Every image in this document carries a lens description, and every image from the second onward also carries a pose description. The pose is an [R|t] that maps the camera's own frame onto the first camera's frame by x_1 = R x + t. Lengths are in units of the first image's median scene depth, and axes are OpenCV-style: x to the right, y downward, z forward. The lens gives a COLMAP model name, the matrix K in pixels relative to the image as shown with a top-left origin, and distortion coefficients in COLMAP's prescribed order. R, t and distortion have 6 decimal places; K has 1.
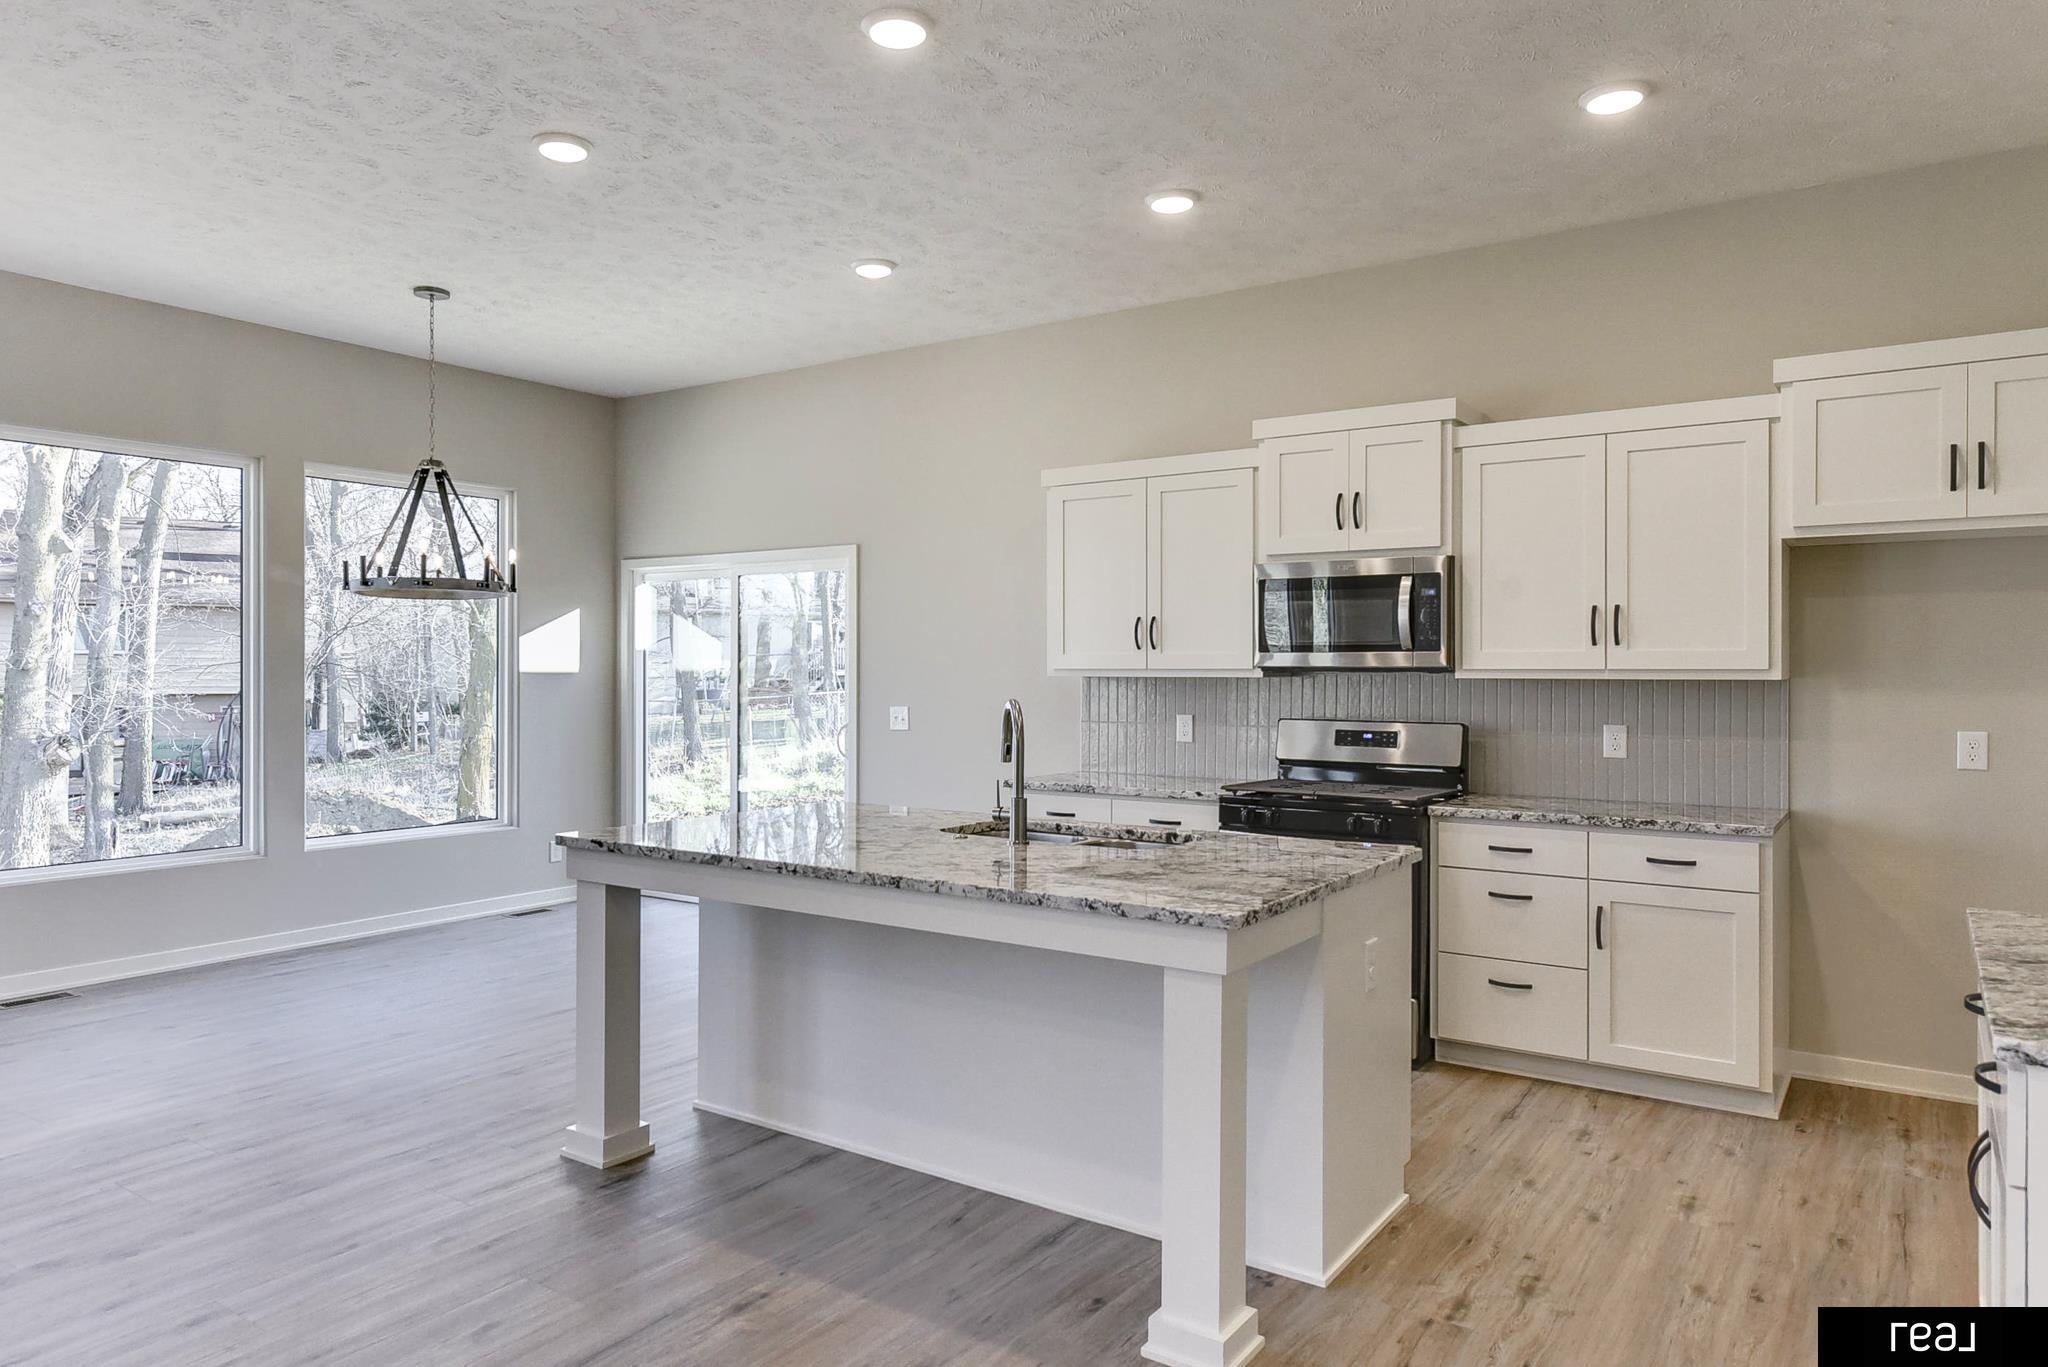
lens RADIAL K [[1305.3, 0, 969.3], [0, 1305.3, 674.9], [0, 0, 1]] dist [0.003628, 0.003379]
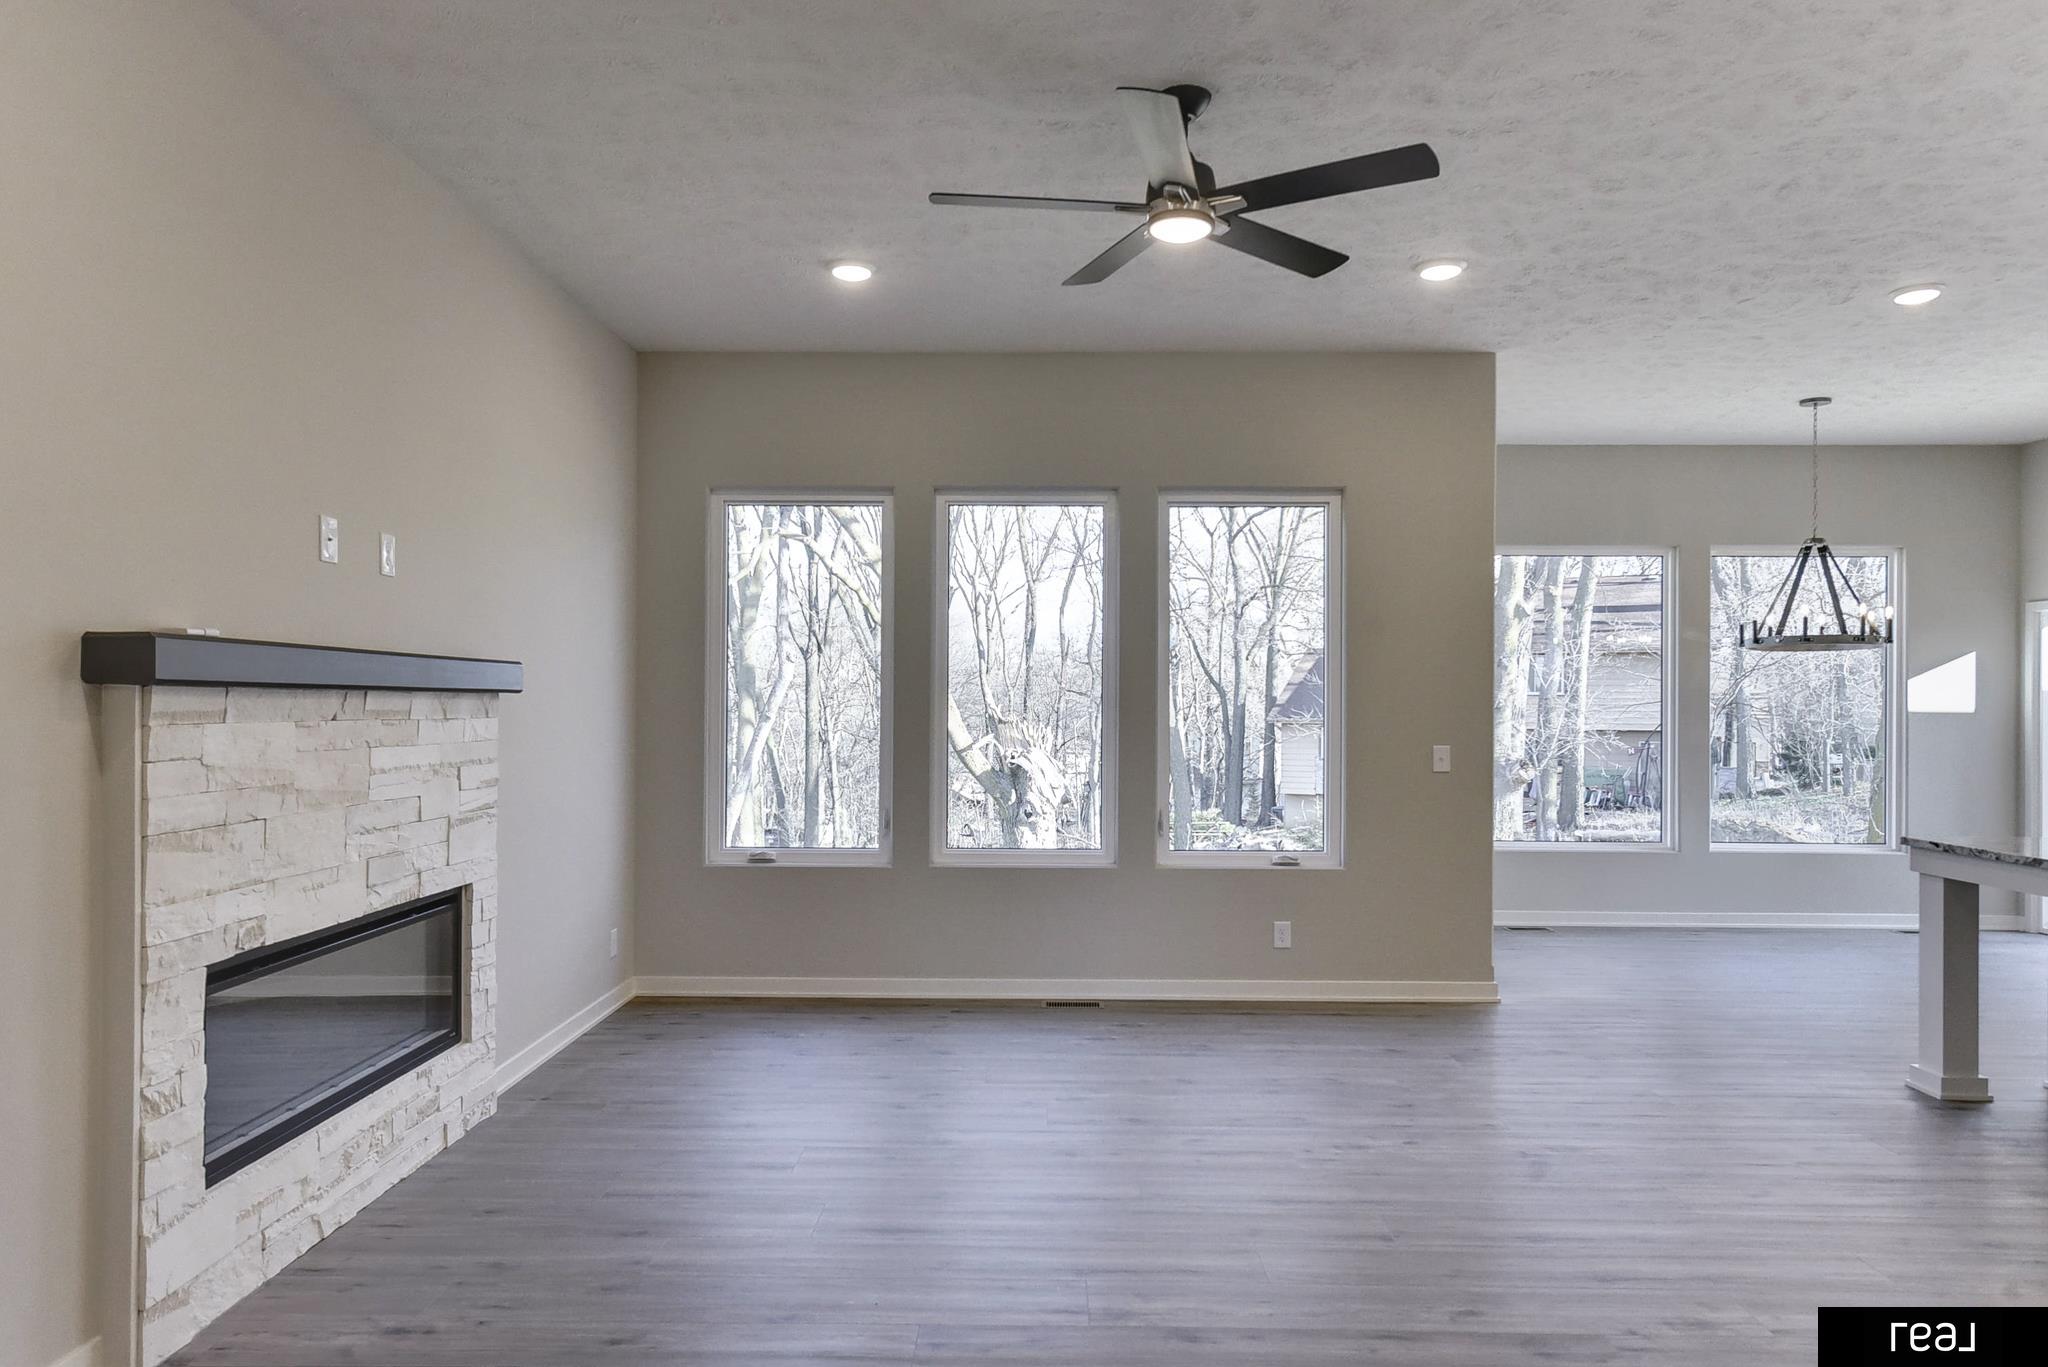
lens RADIAL K [[1305.3, 0, 1016.9], [0, 1305.3, 689.0], [0, 0, 1]] dist [0.003628, 0.003379]
pose [[0.571179, -0.005857, -0.820804, 0.148700], [-0.010246, 0.999846, -0.014264, 0.002051], [0.820761, 0.016557, 0.571031, -0.277599]]
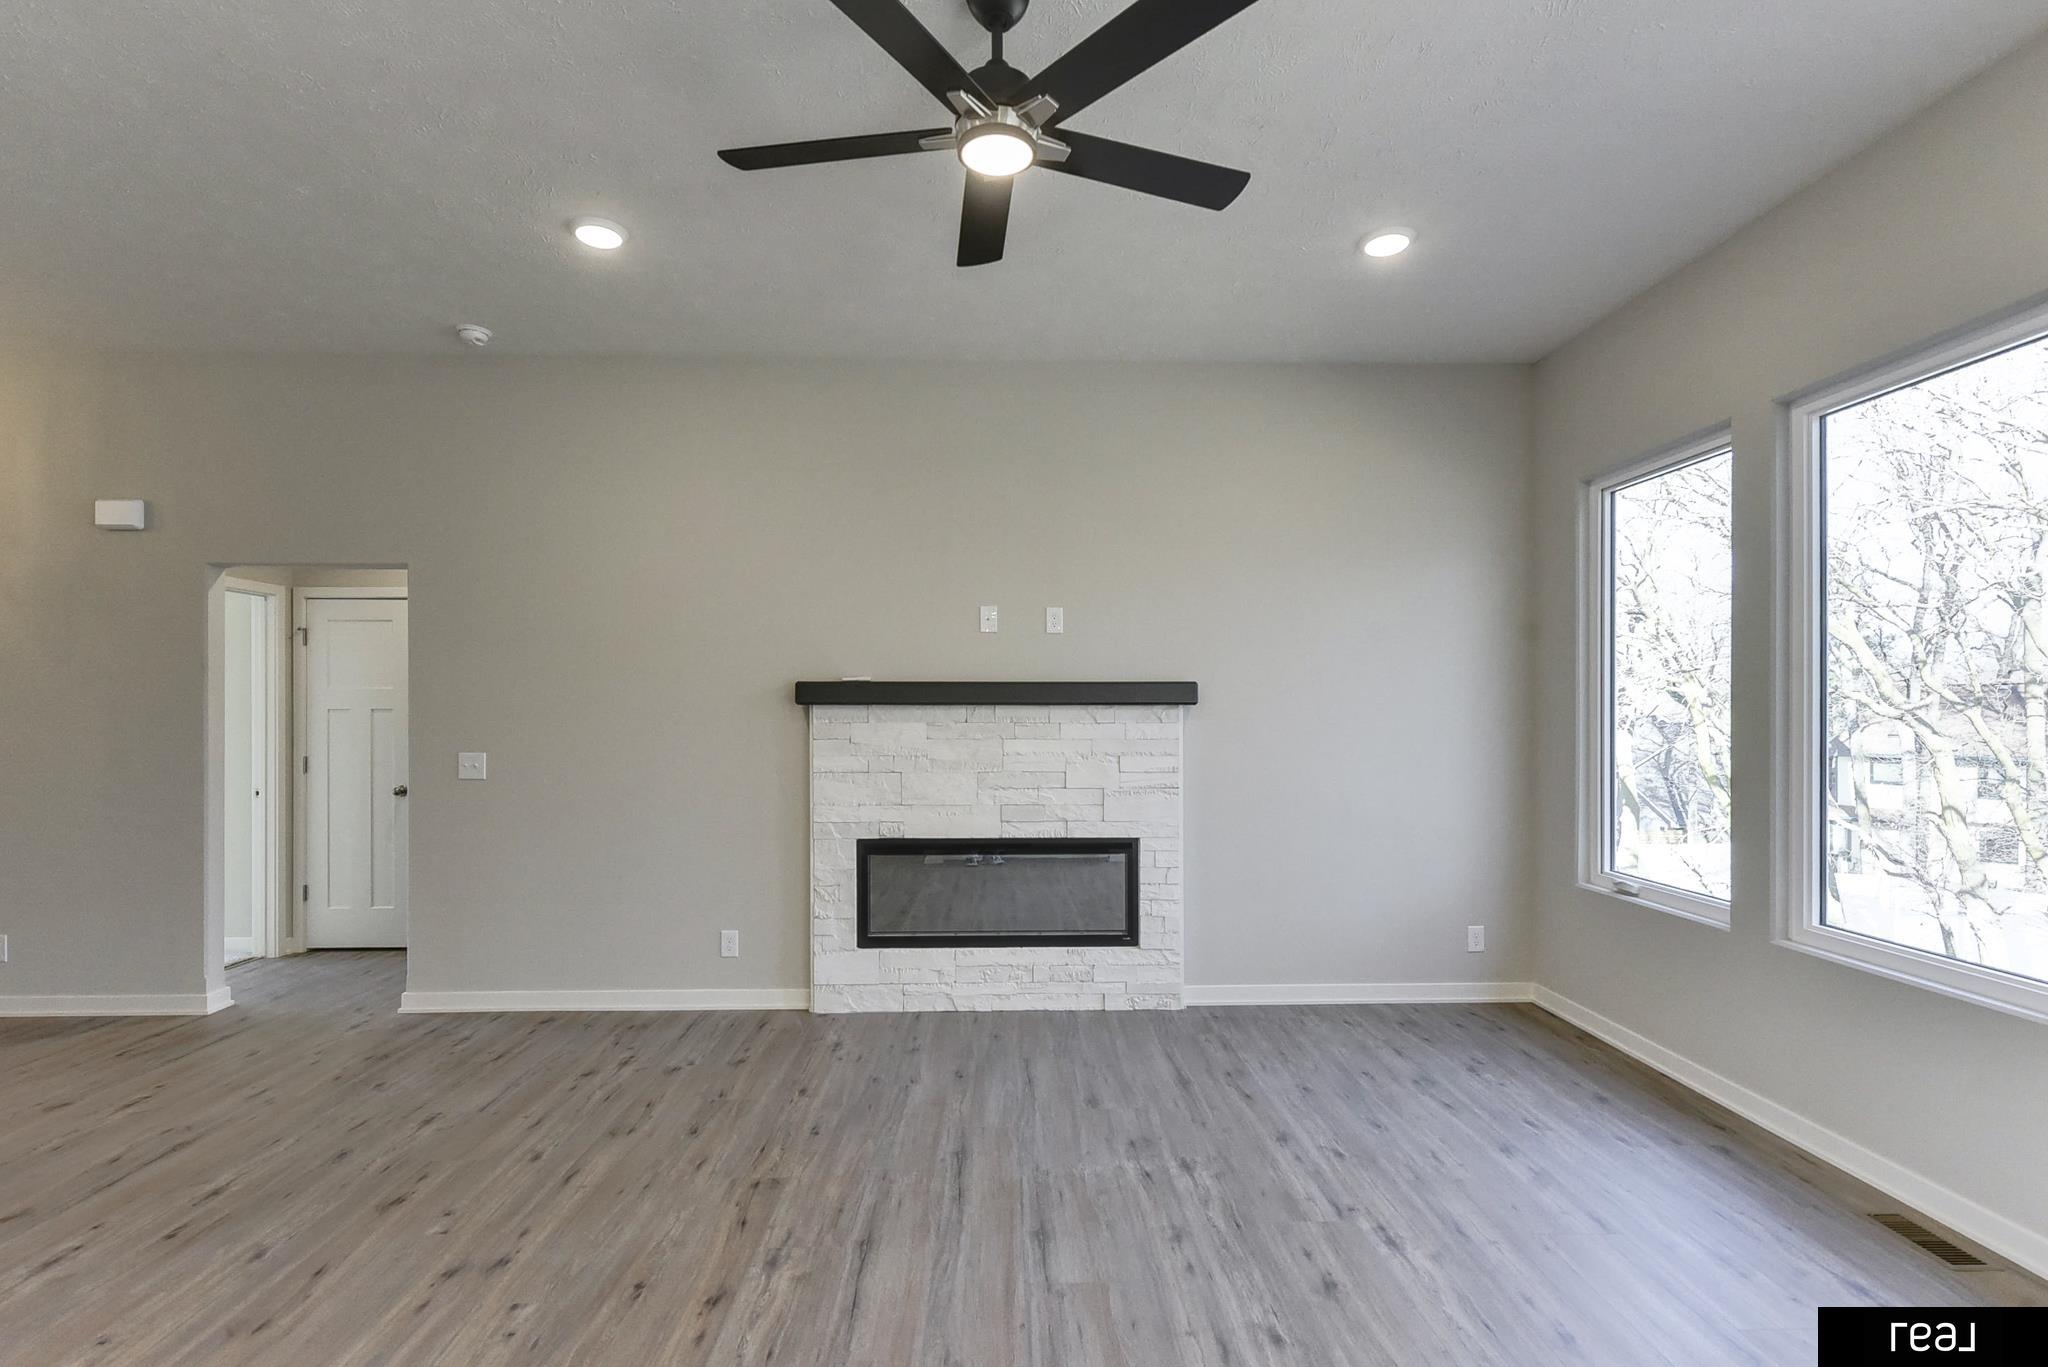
lens RADIAL K [[999.6, 0, 1014.4], [0, 999.6, 703.7], [0, 0, 1]] dist [-0.003194, -0.000747]
pose [[-0.804487, -0.002154, -0.593966, -0.051613], [-0.002587, 0.999997, -0.000122, -0.002919], [0.593965, 0.001439, -0.804490, 0.405735]]
